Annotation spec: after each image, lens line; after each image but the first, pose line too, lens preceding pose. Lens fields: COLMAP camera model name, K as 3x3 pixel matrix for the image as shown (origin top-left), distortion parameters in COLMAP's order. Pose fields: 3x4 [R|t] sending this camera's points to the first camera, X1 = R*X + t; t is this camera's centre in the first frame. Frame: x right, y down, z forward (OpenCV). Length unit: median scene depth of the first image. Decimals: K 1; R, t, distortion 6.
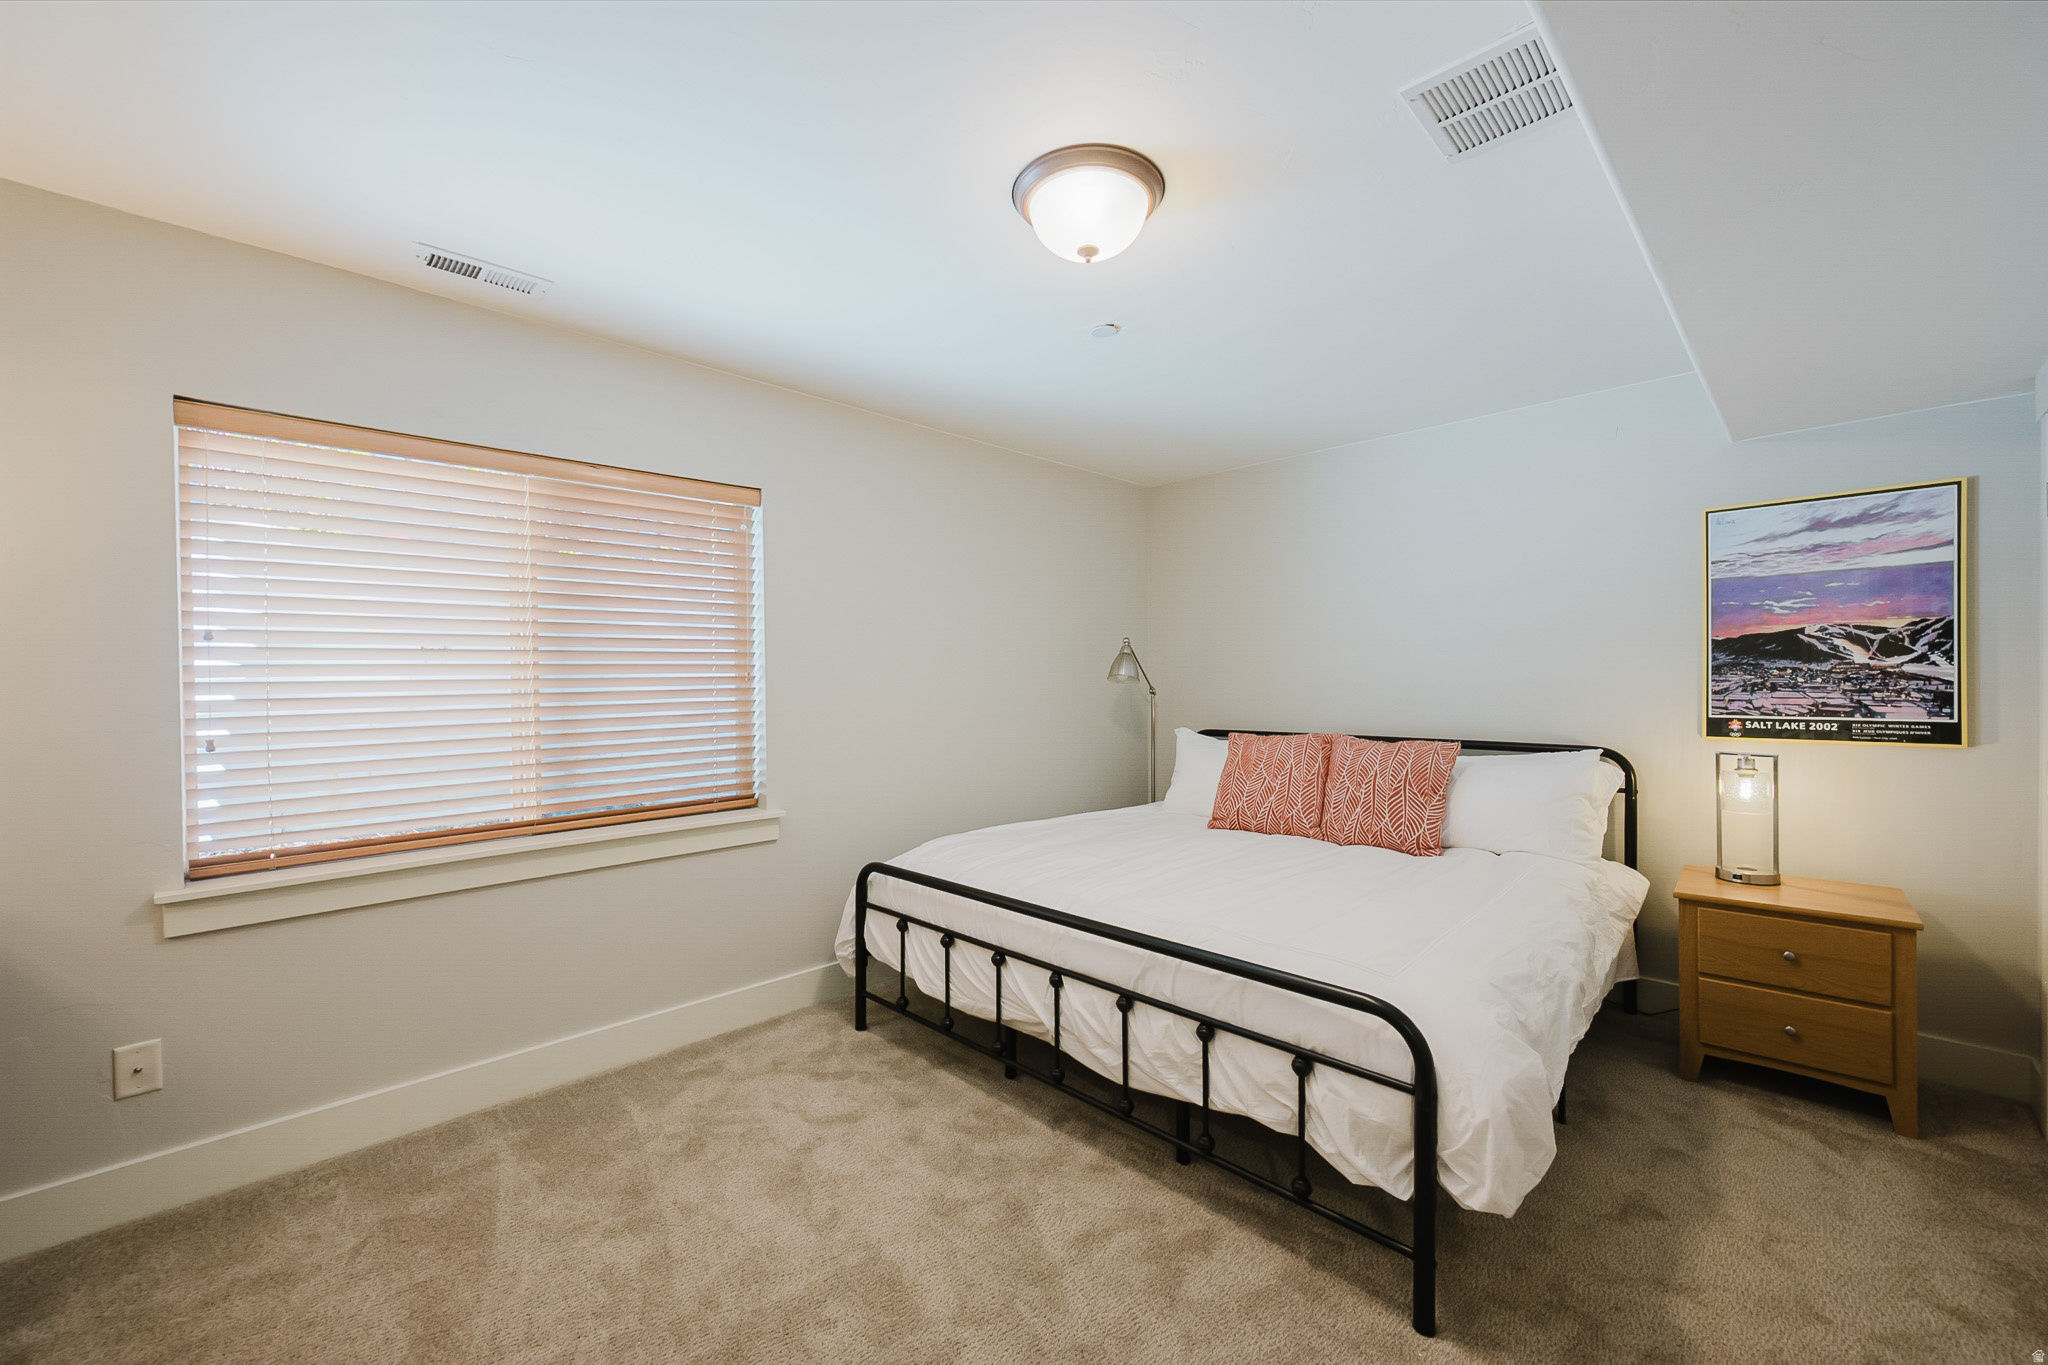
lens RADIAL K [[809.6, 0, 1020.7], [0, 809.6, 684.5], [0, 0, 1]] dist [-0.001859, 0.001009]
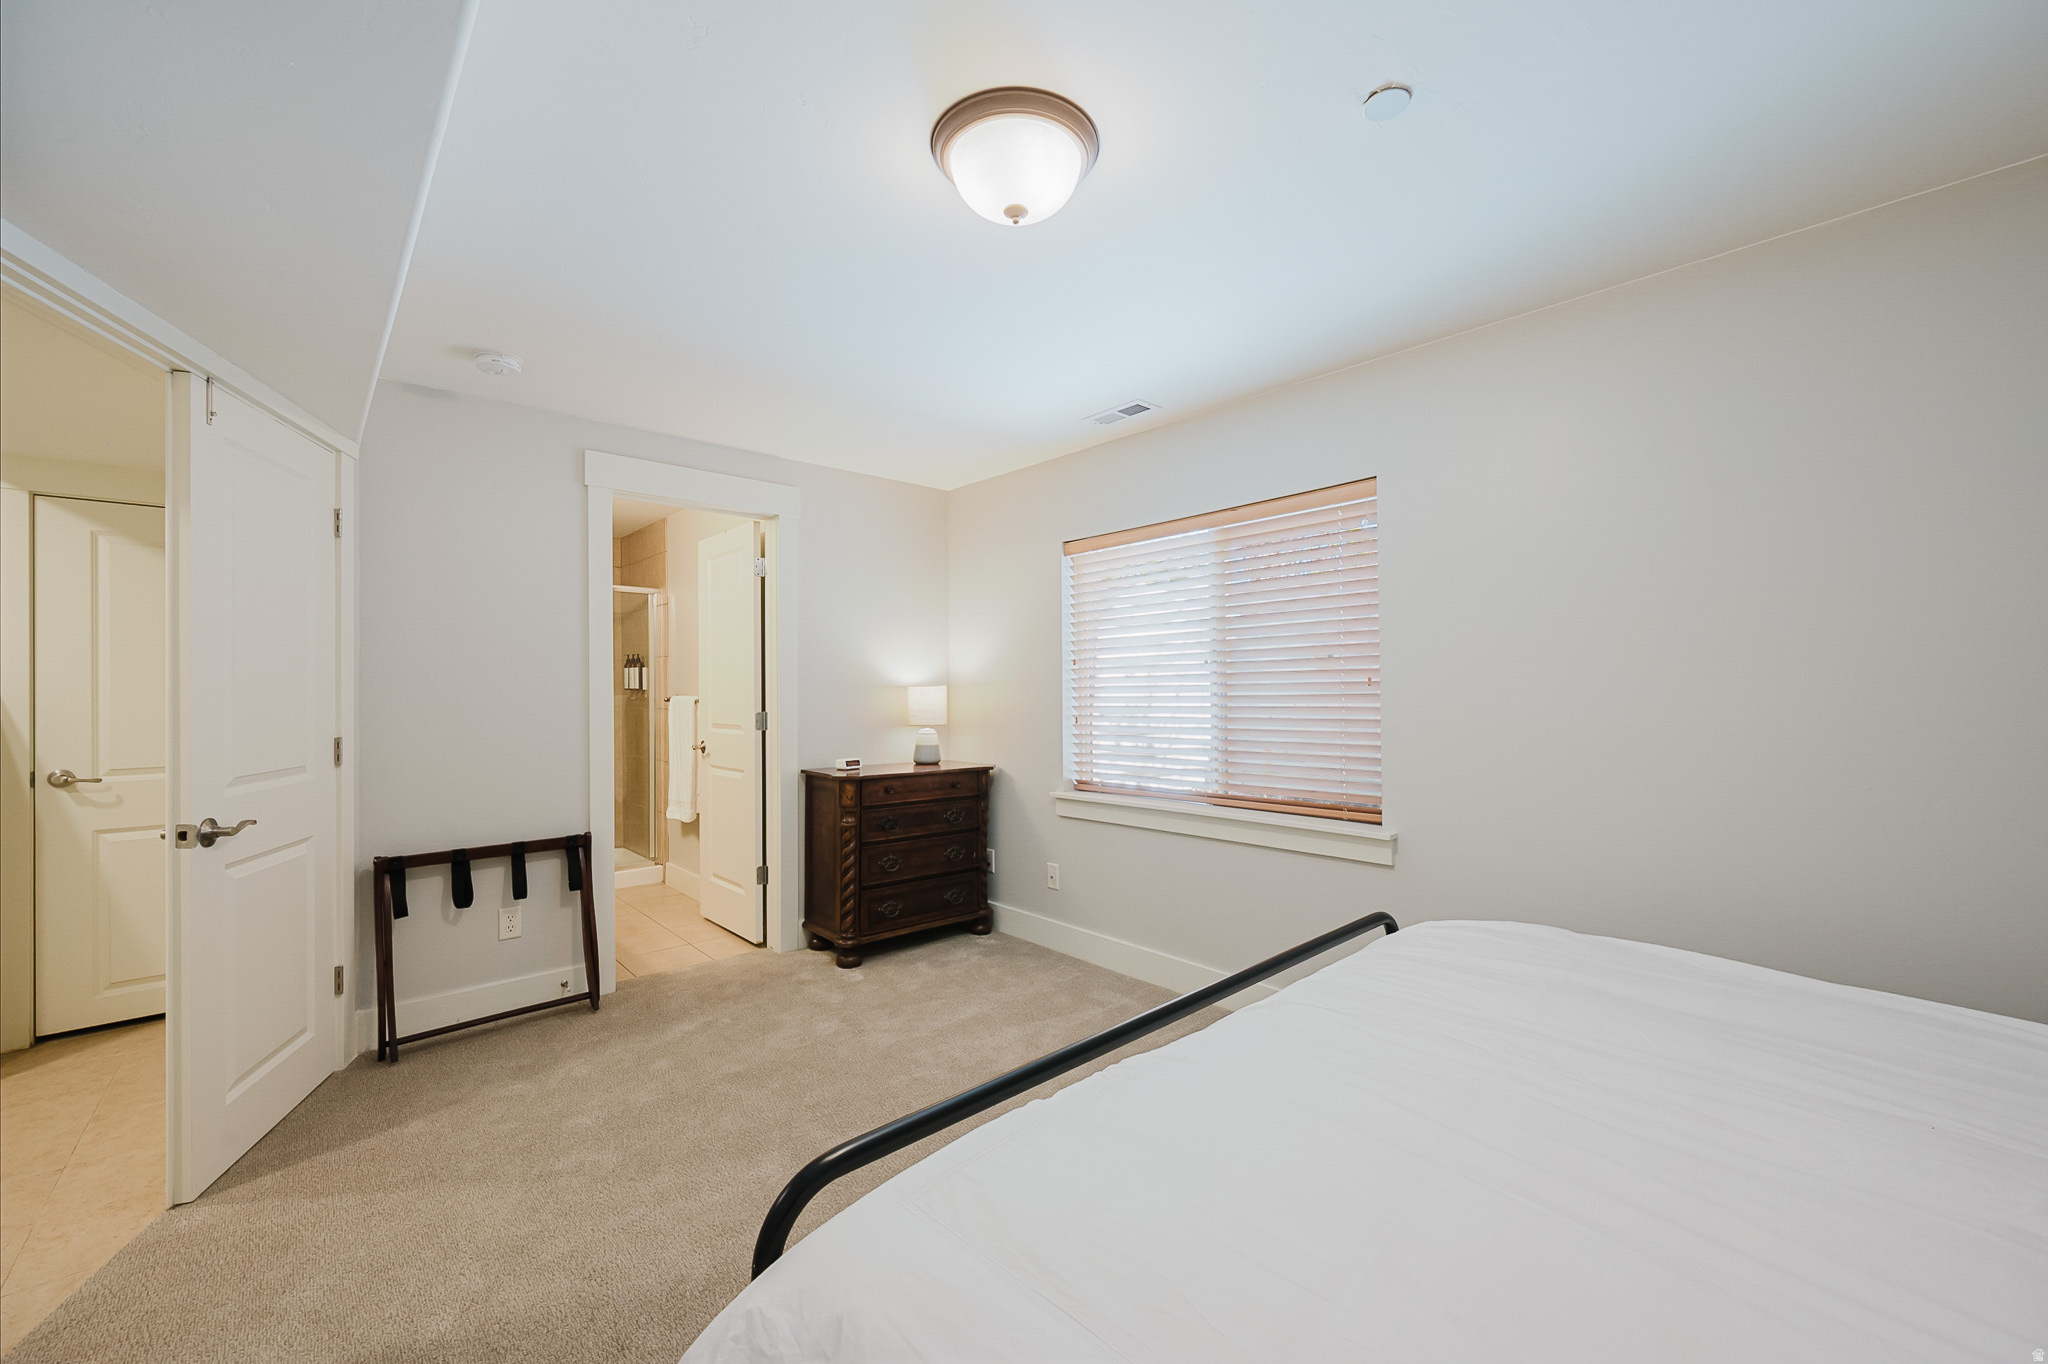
lens RADIAL K [[809.6, 0, 1021.8], [0, 809.6, 678.4], [0, 0, 1]] dist [-0.001859, 0.001009]
pose [[-0.038817, 0.001093, -0.999246, 0.862790], [0.007016, 0.999975, 0.000821, -0.023802], [0.999222, -0.006979, -0.038824, 0.907710]]
